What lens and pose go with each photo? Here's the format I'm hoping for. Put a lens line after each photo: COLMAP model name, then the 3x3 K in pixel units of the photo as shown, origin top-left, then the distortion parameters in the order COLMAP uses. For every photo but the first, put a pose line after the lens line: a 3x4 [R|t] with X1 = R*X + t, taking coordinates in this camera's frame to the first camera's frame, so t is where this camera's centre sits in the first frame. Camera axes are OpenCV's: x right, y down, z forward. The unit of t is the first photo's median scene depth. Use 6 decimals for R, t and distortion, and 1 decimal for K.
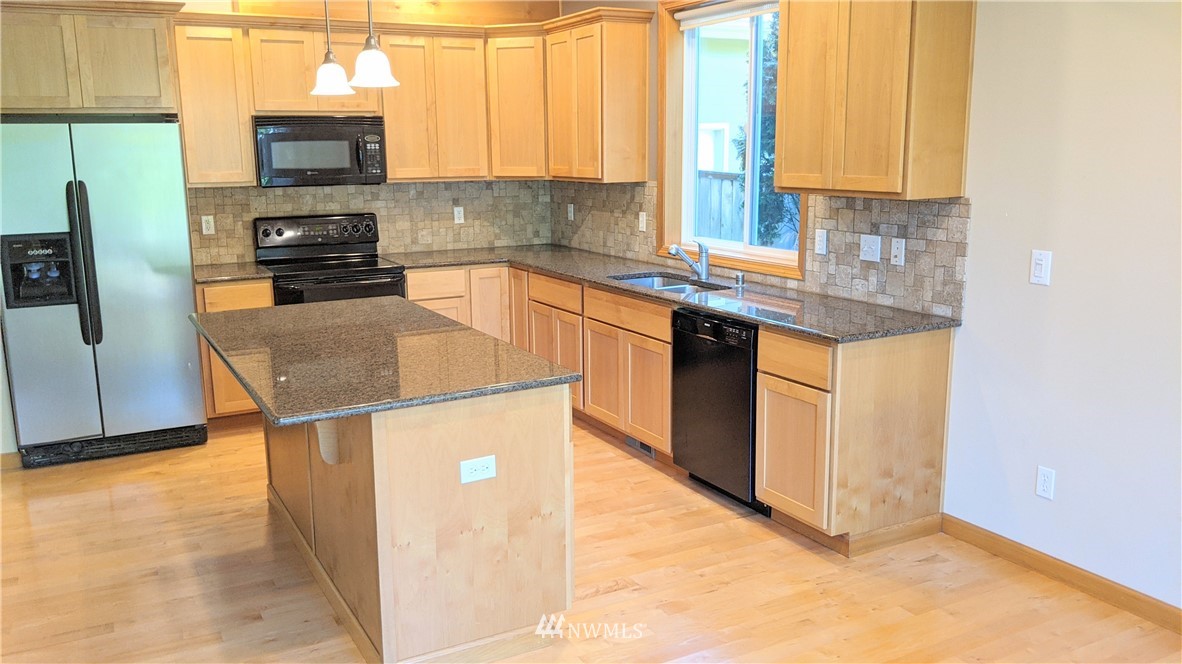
lens RADIAL K [[978.5, 0, 590.2], [0, 978.5, 331.7], [0, 0, 1]] dist [0.007055, 0.000642]
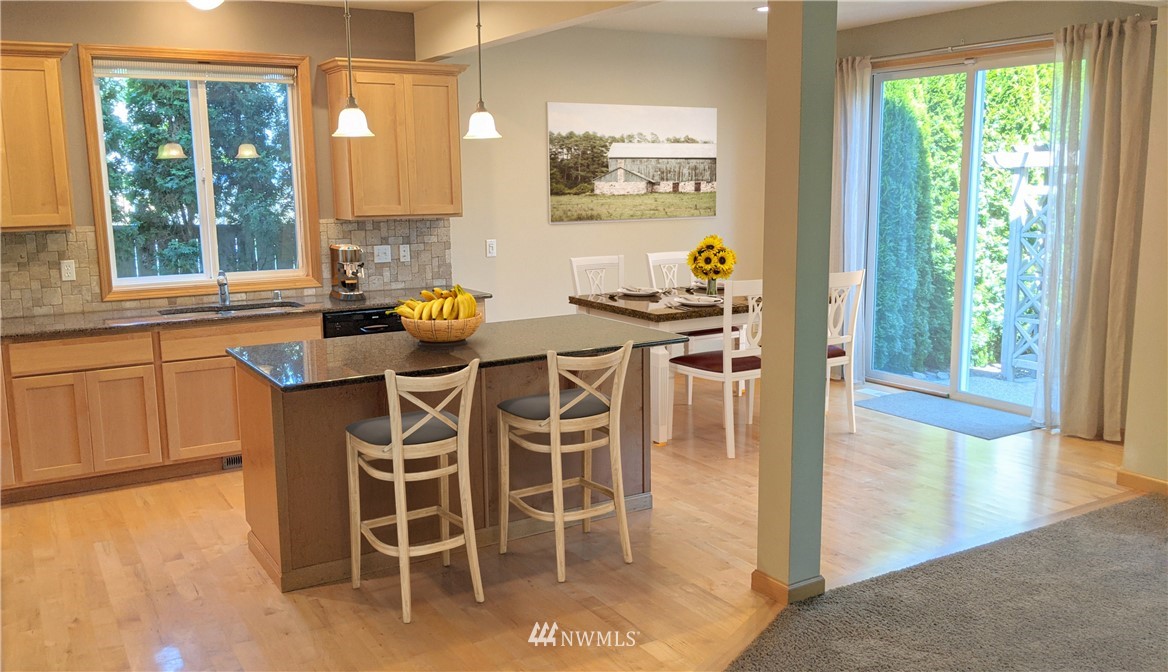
lens RADIAL K [[973.8, 0, 584.2], [0, 973.8, 336.3], [0, 0, 1]] dist [-0.004506, -0.004668]
pose [[-0.067127, -0.142592, 0.987503, -1.245303], [0.200927, 0.967526, 0.153365, -0.130424], [-0.977304, 0.208711, -0.036296, 0.773574]]
